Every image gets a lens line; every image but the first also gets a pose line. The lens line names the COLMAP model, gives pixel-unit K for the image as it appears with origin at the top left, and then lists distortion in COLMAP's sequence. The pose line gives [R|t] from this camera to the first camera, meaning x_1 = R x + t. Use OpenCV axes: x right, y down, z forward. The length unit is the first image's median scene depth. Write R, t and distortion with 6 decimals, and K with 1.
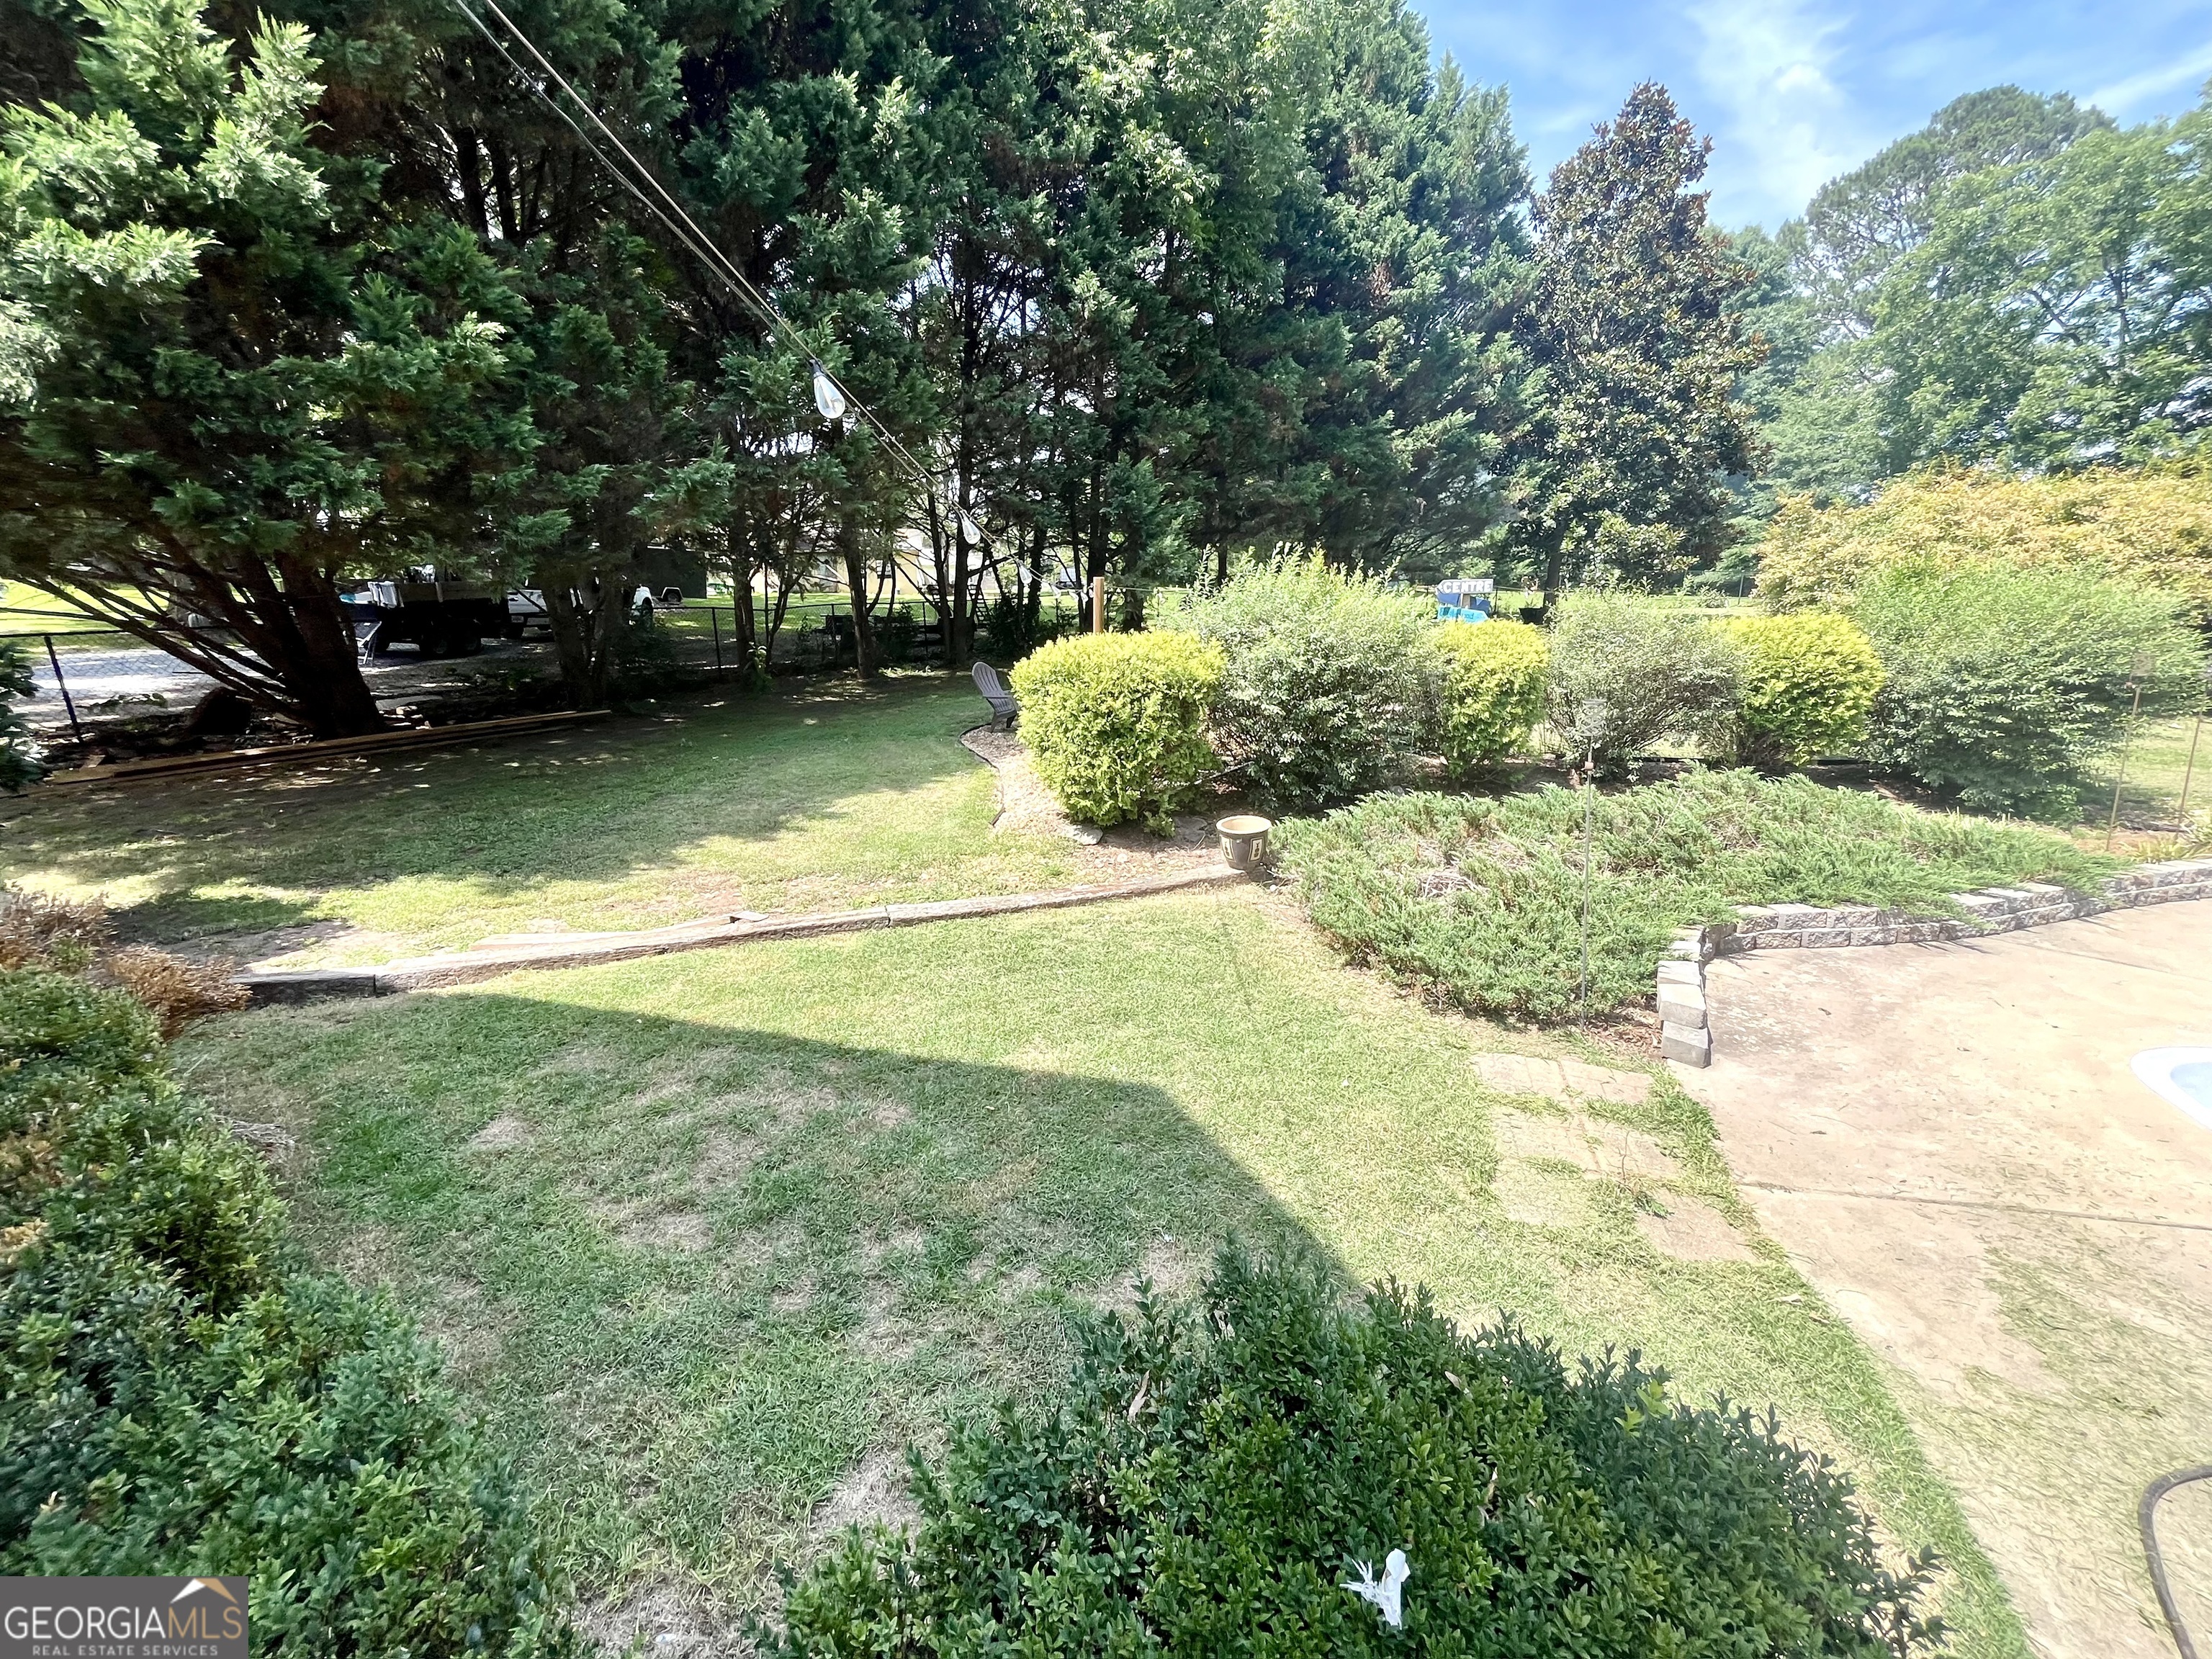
lens RADIAL K [[902.1, 0, 1112.0], [0, 902.1, 829.0], [0, 0, 1]] dist [-0.002321, 0.000624]
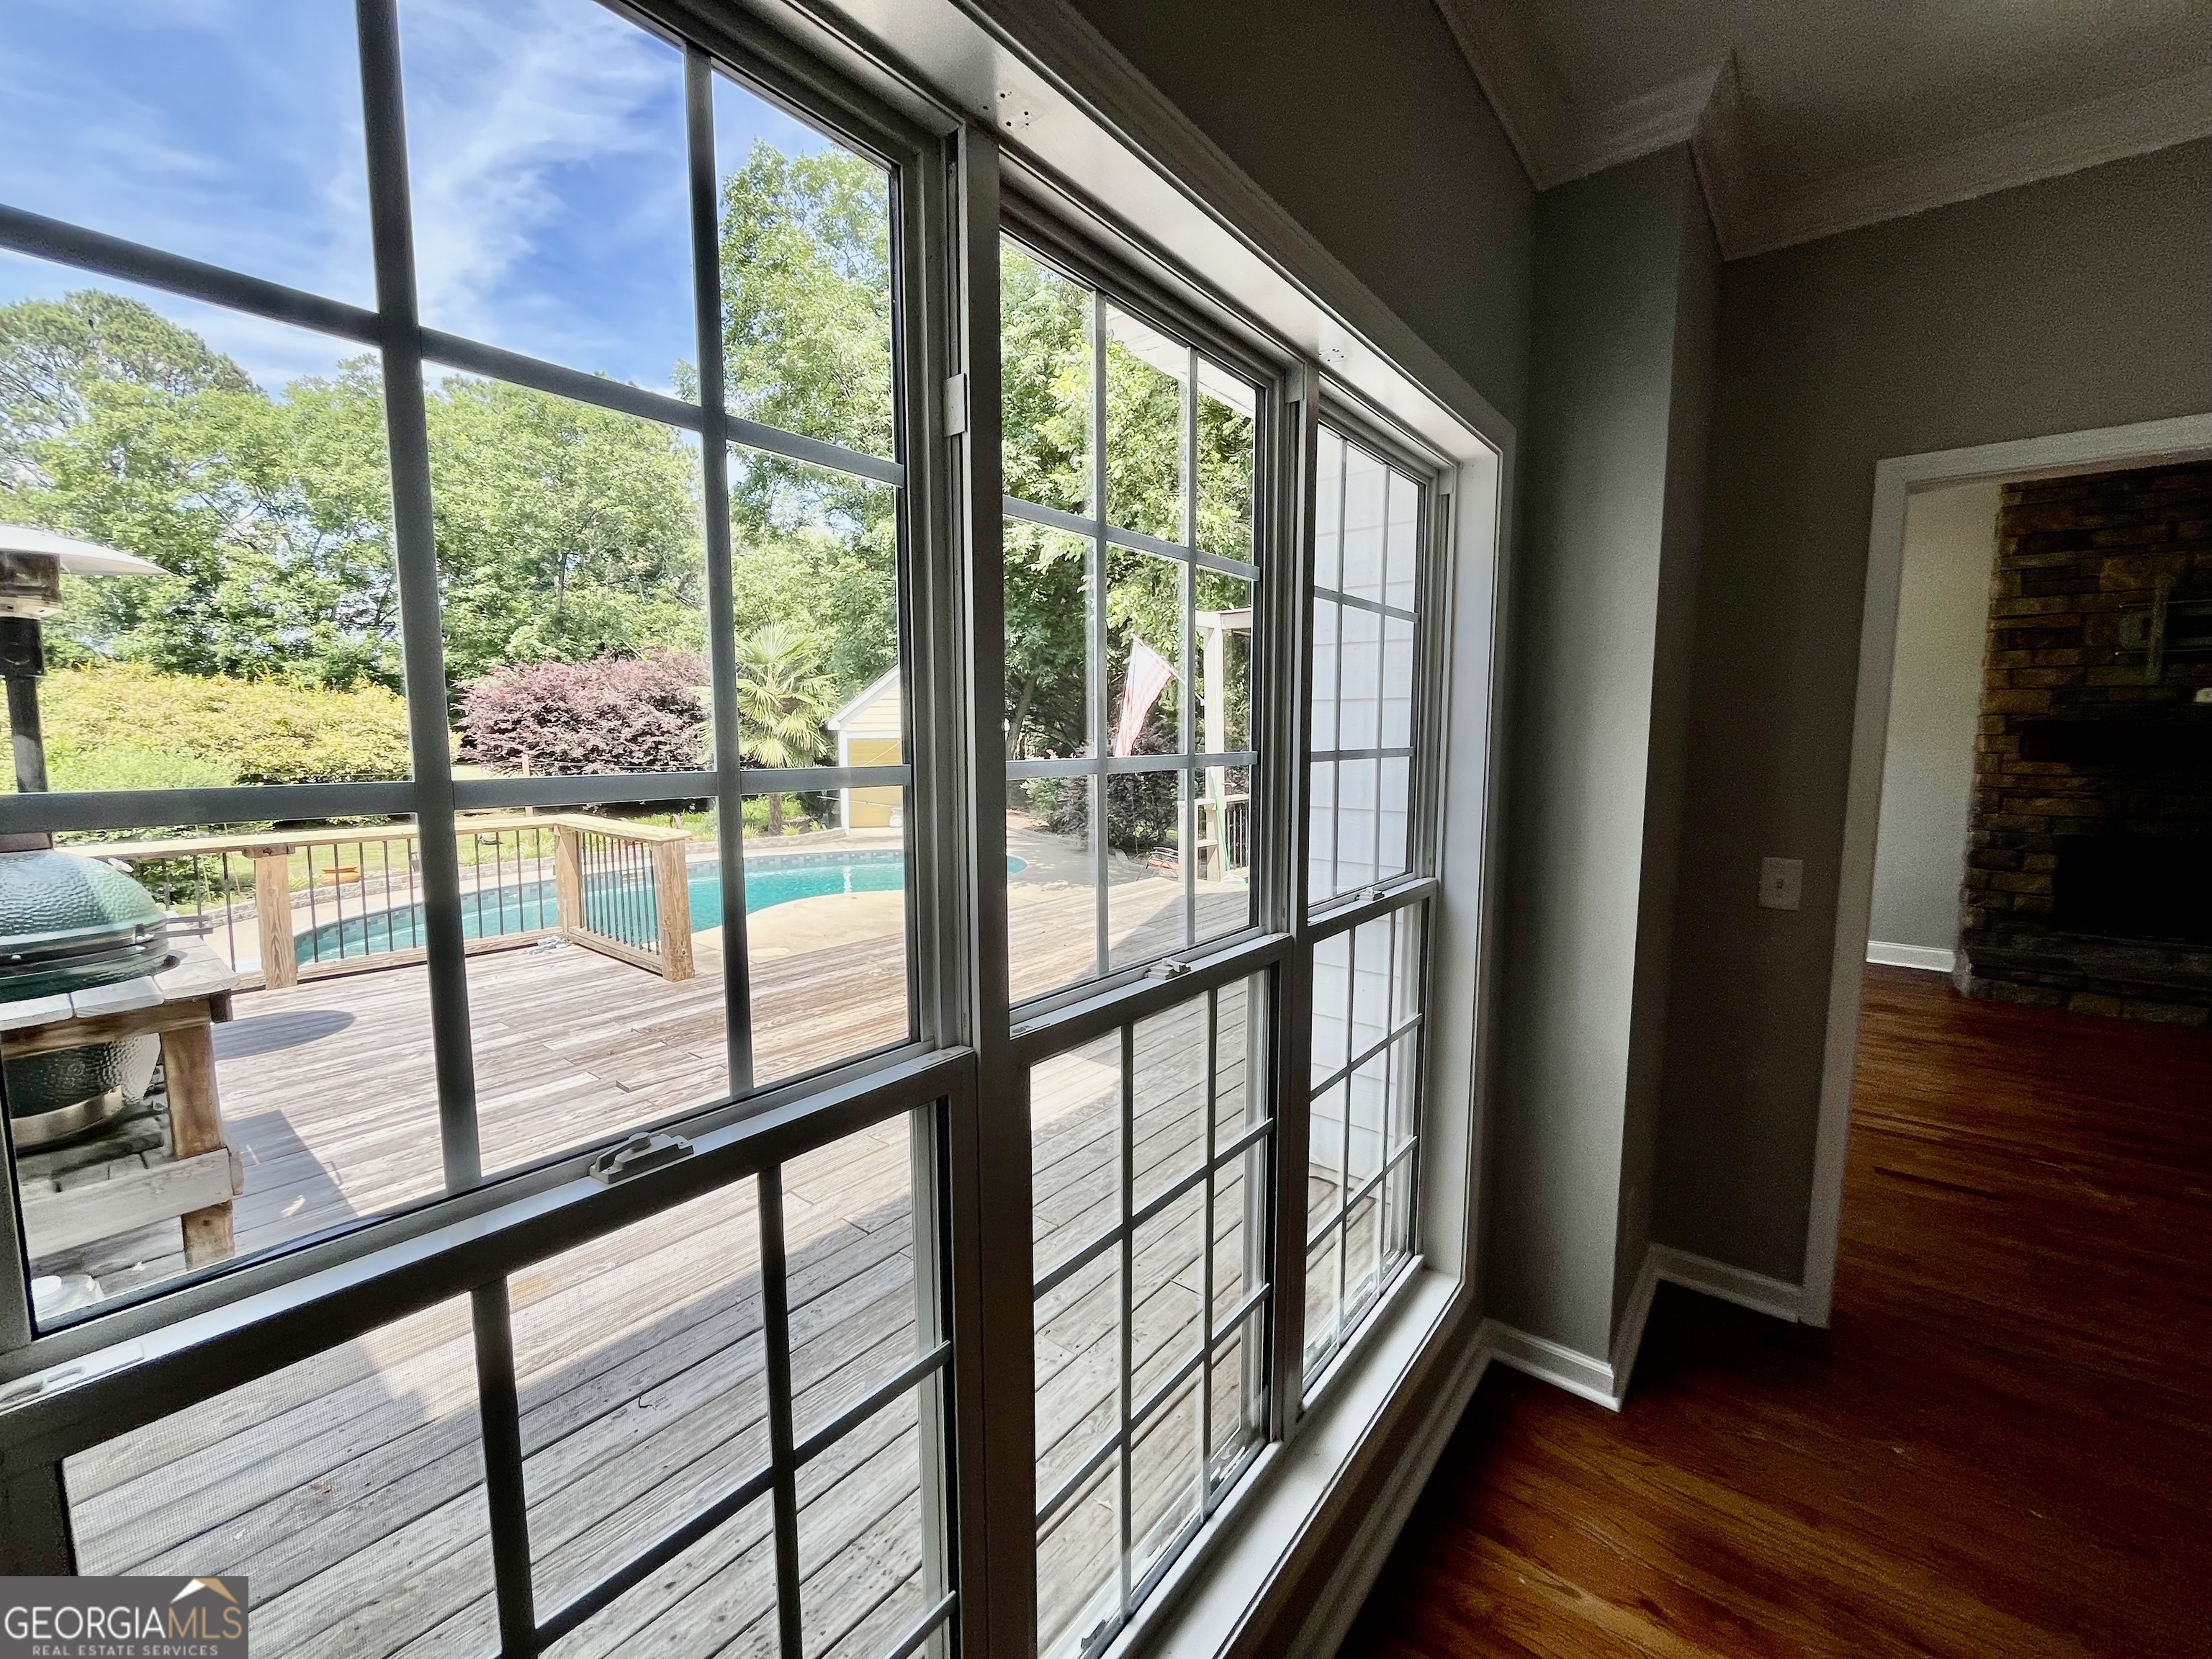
lens RADIAL K [[902.1, 0, 1117.6], [0, 902.1, 826.2], [0, 0, 1]] dist [-0.002321, 0.000624]
pose [[0.084865, -0.092238, 0.992114, -0.262852], [0.243537, 0.967426, 0.069110, 0.092402], [-0.966172, 0.235752, 0.104564, -0.502778]]
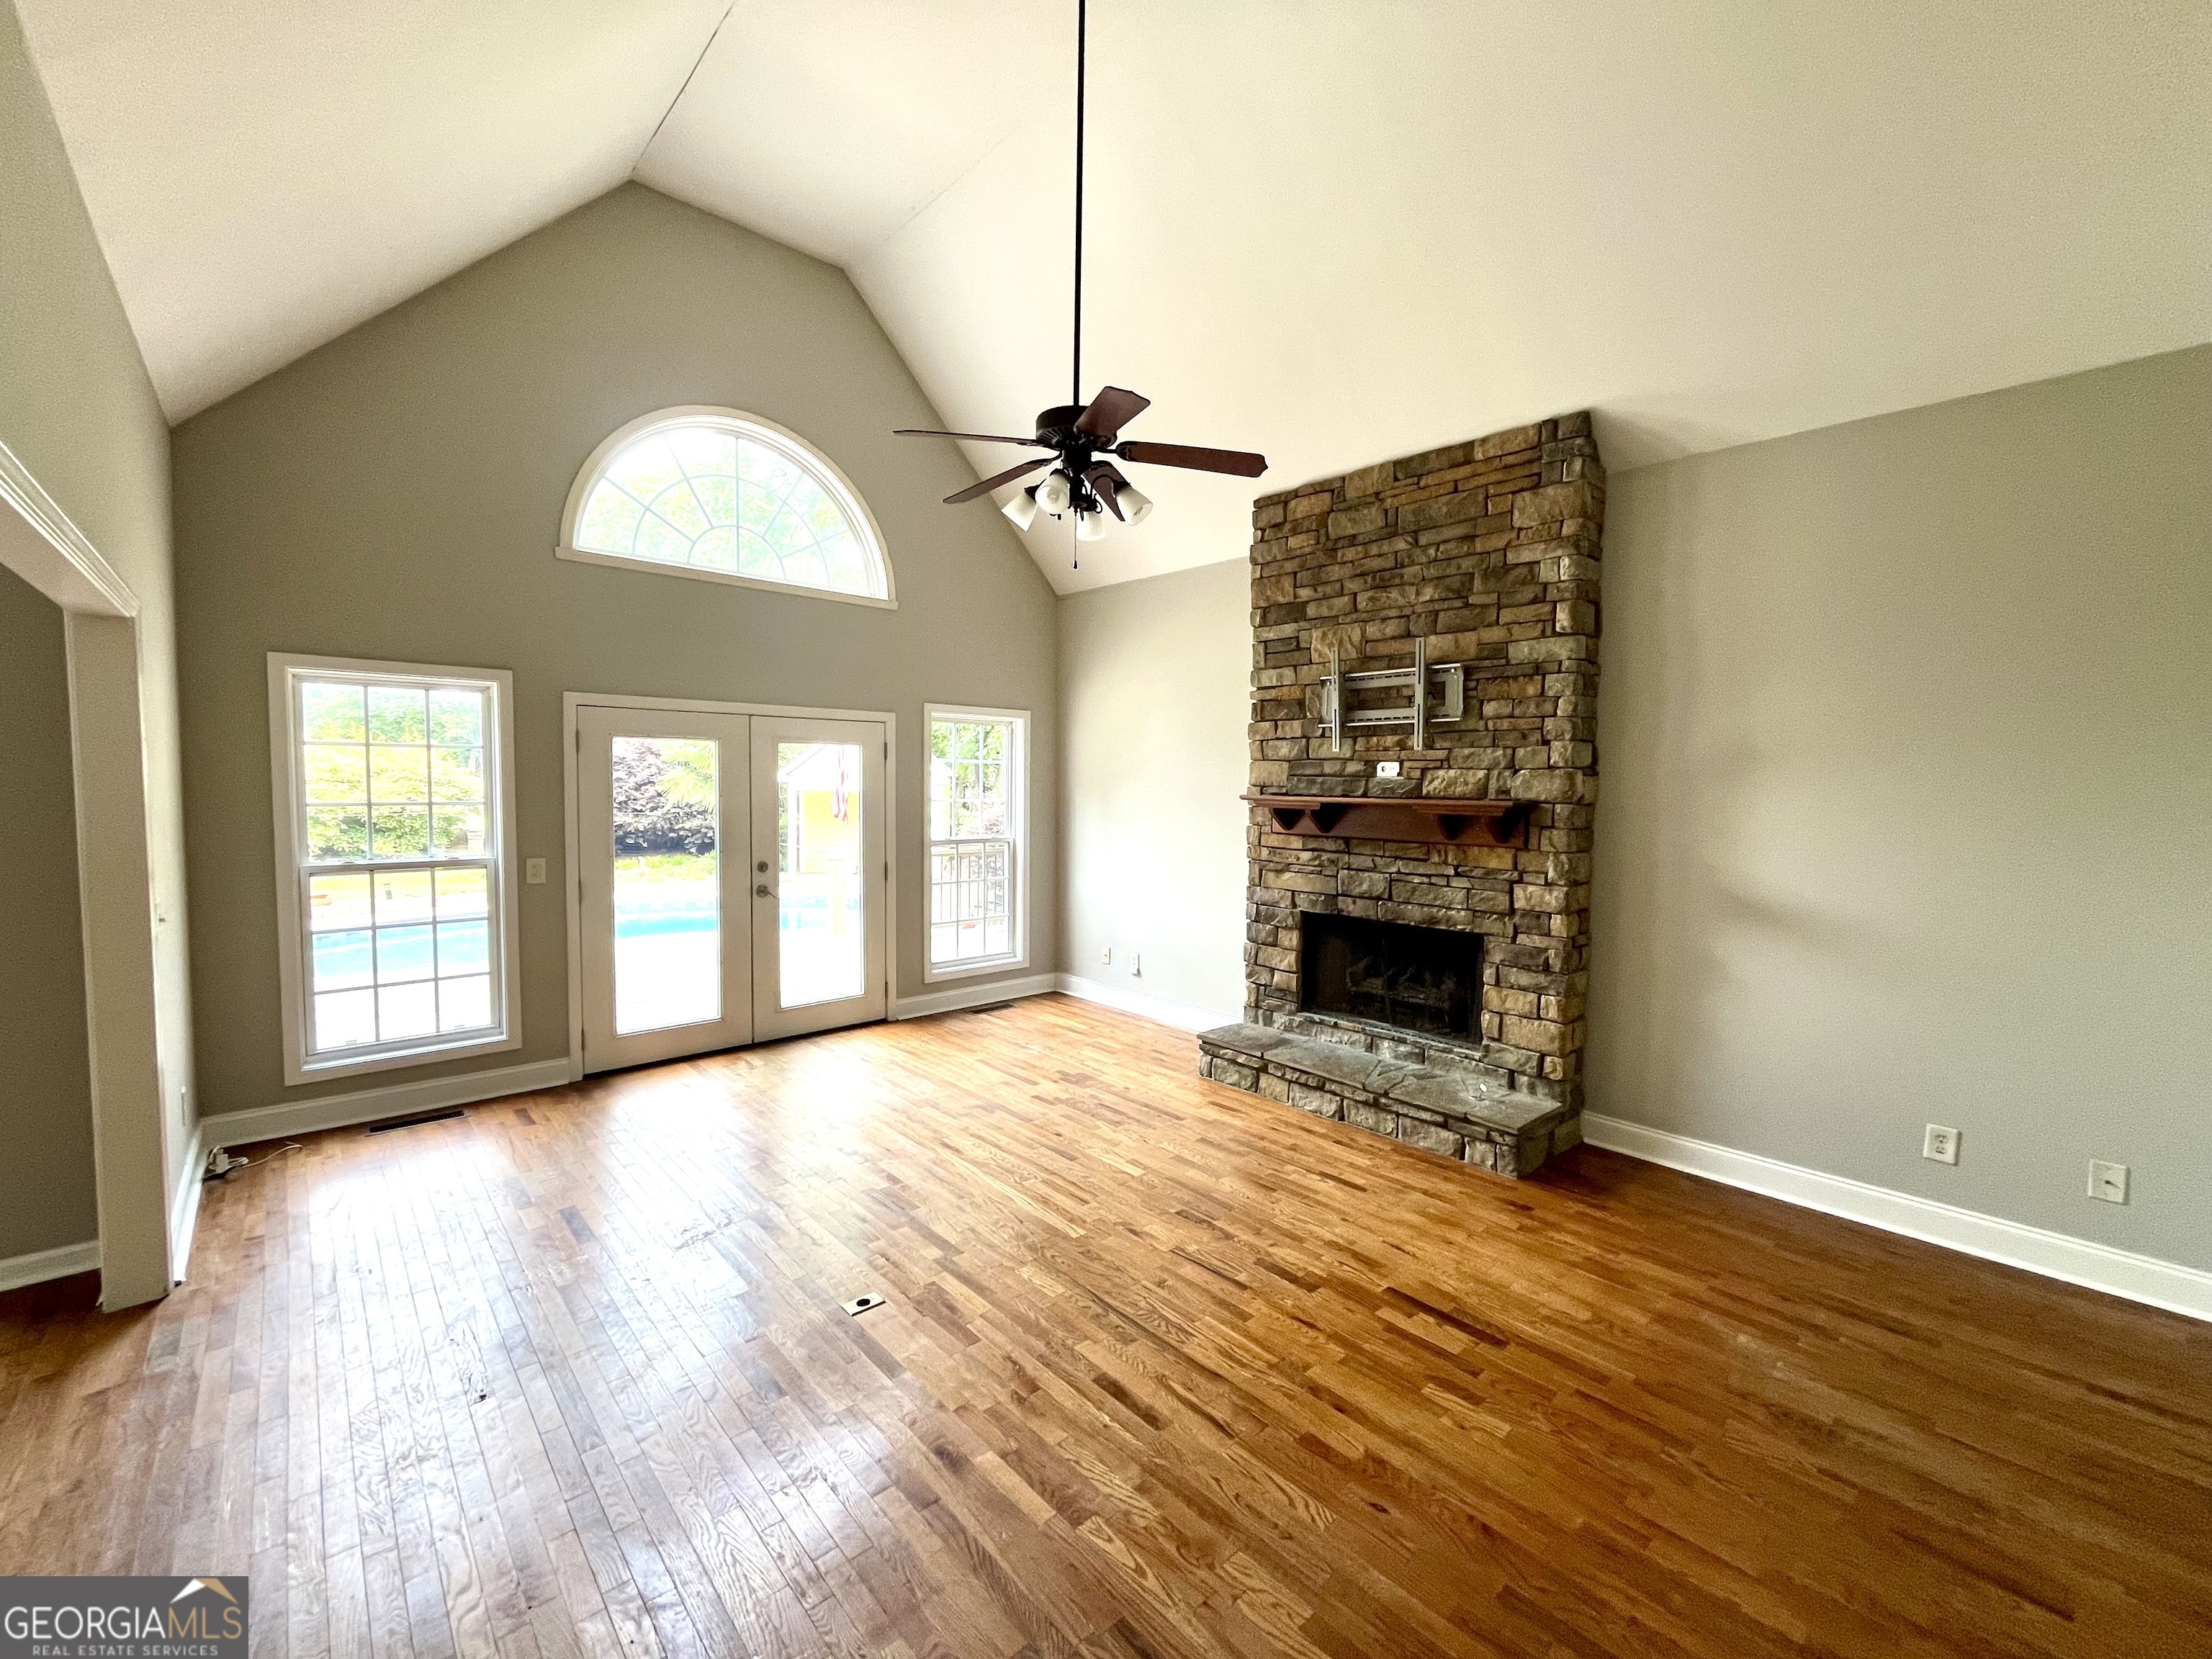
lens RADIAL K [[902.1, 0, 1112.1], [0, 902.1, 824.0], [0, 0, 1]] dist [-0.002321, 0.000624]
pose [[0.243708, -0.030752, 0.969361, -0.227772], [0.224839, 0.974059, -0.025625, 0.176884], [-0.943427, 0.224195, 0.244300, -0.872926]]
